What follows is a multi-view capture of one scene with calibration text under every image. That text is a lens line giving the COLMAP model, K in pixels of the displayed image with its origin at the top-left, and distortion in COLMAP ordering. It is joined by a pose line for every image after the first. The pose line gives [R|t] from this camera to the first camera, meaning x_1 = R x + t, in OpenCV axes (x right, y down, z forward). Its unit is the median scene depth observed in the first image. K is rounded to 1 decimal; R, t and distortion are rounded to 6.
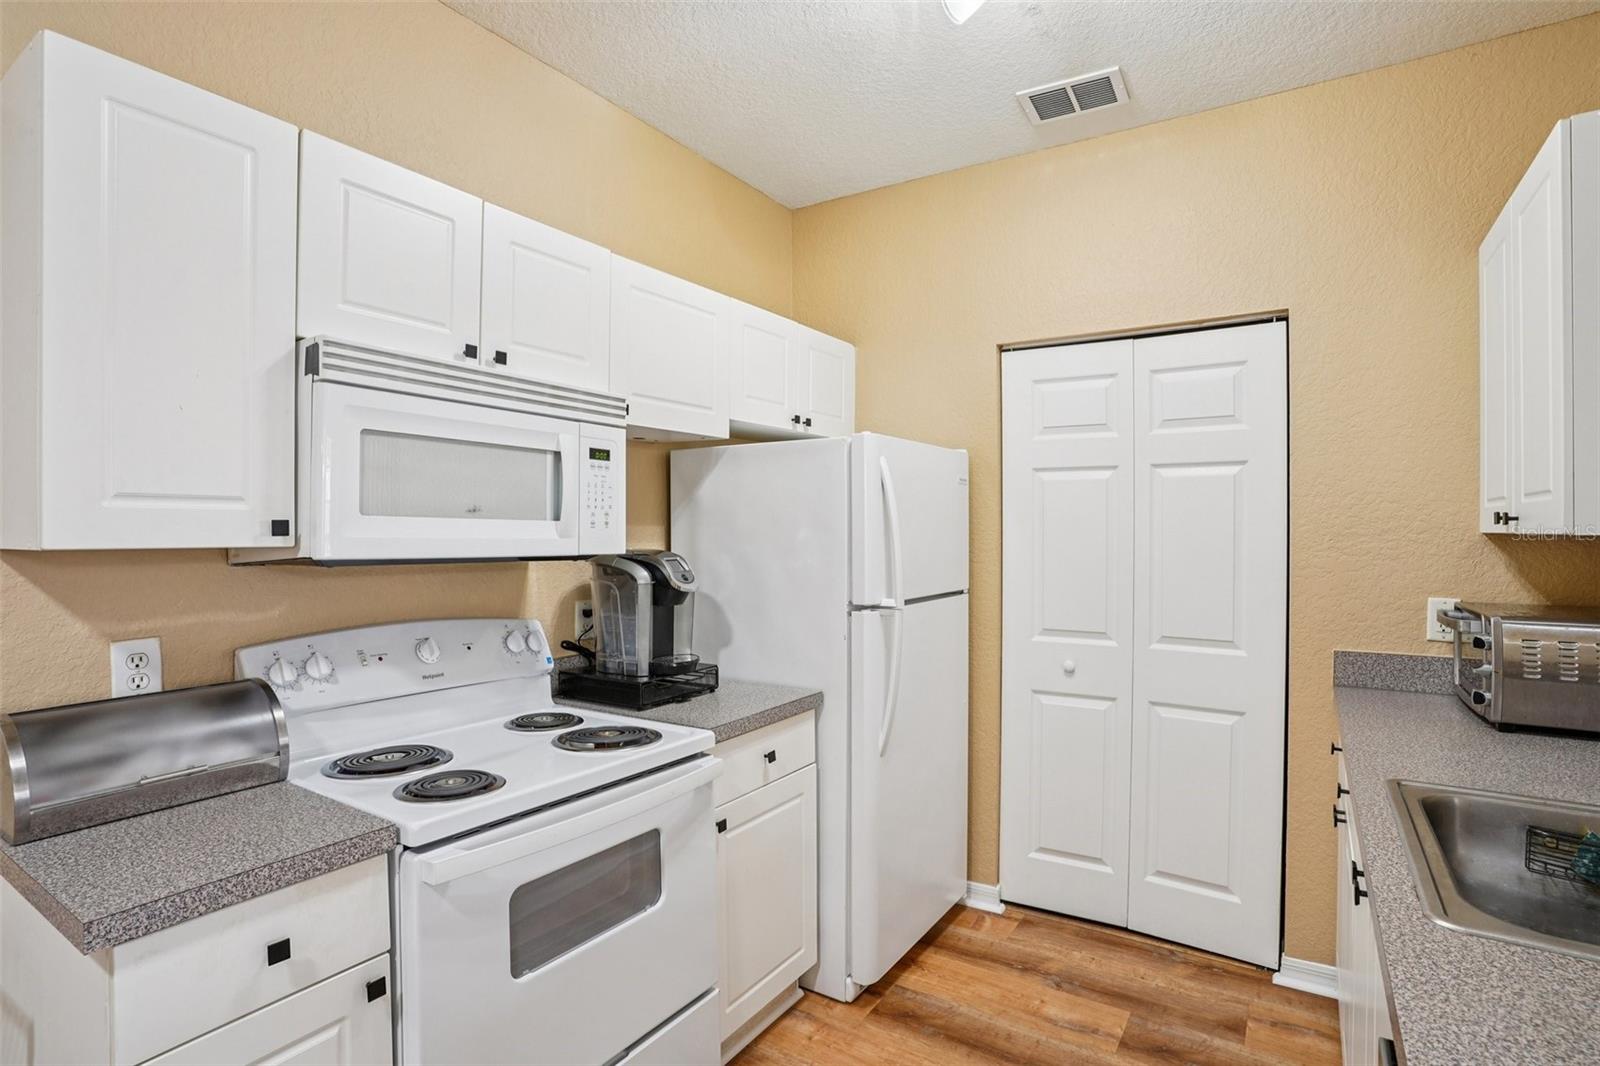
lens RADIAL K [[795.4, 0, 800.0], [0, 795.4, 533.0], [0, 0, 1]] dist [-0.082781, 0.035789]
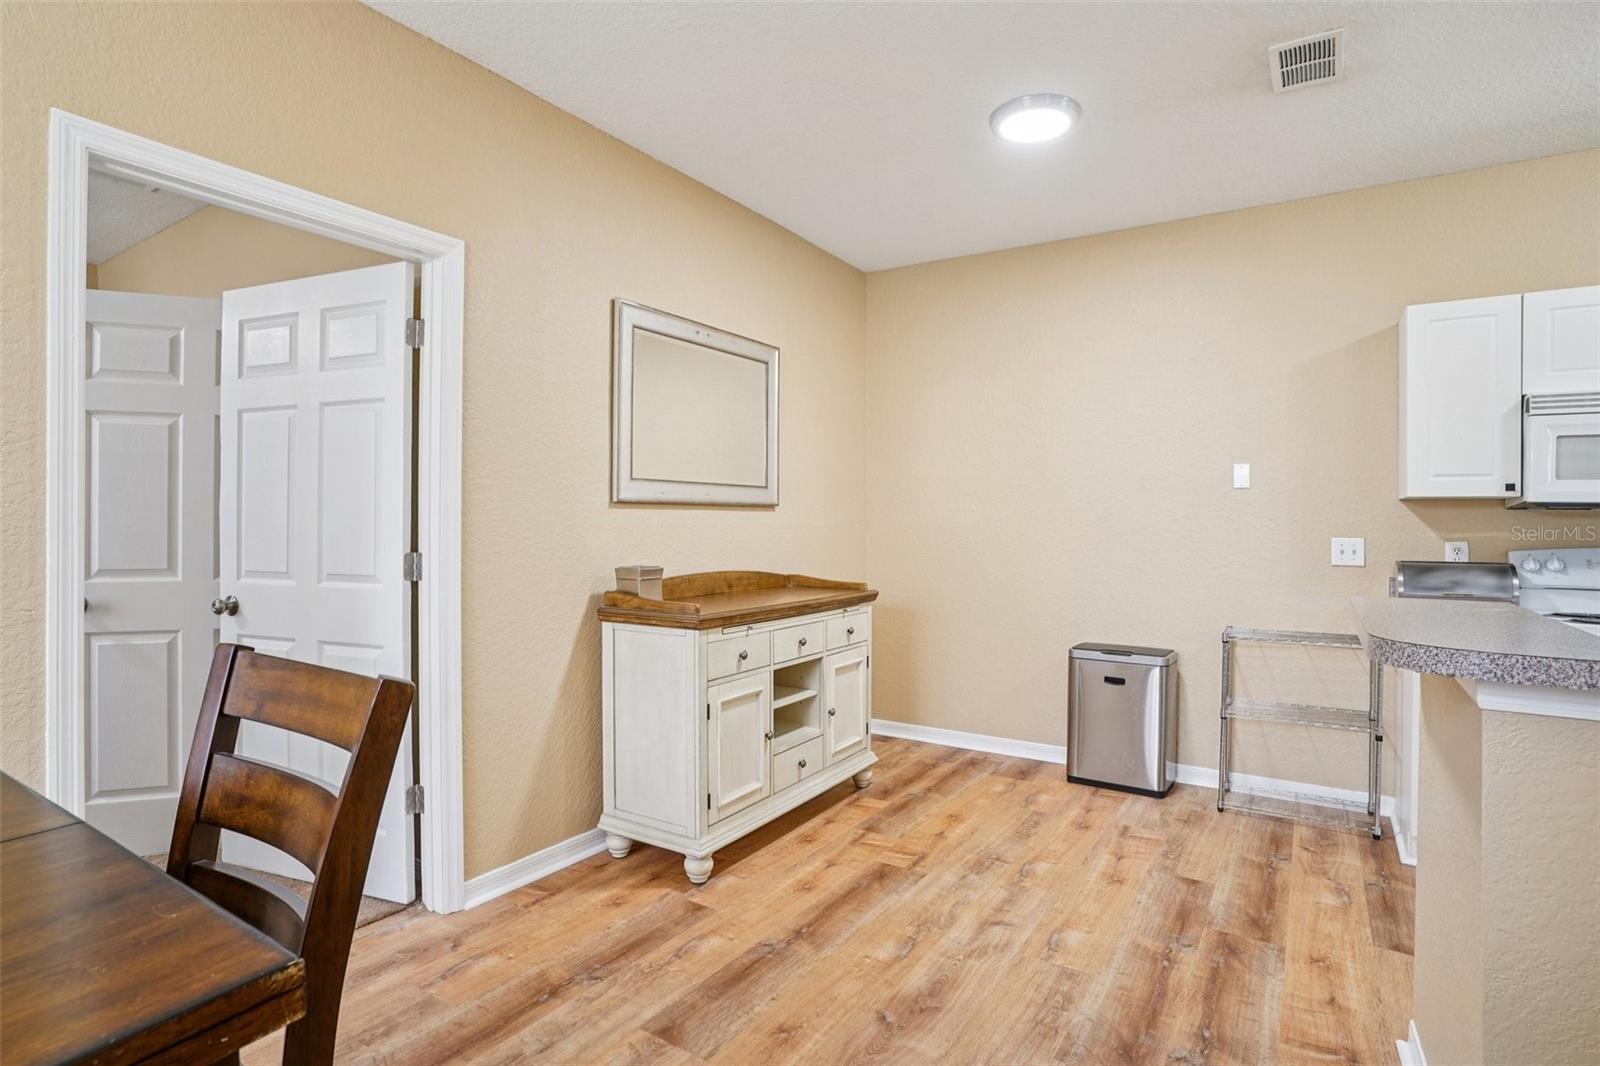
lens RADIAL K [[812.2, 0, 811.1], [0, 812.2, 513.4], [0, 0, 1]] dist [-0.078416, 0.042981]
pose [[0.014417, -0.007969, -0.999864, 0.913486], [-0.012819, 0.999885, -0.008154, 0.067181], [0.999814, 0.012935, 0.014313, -0.600320]]
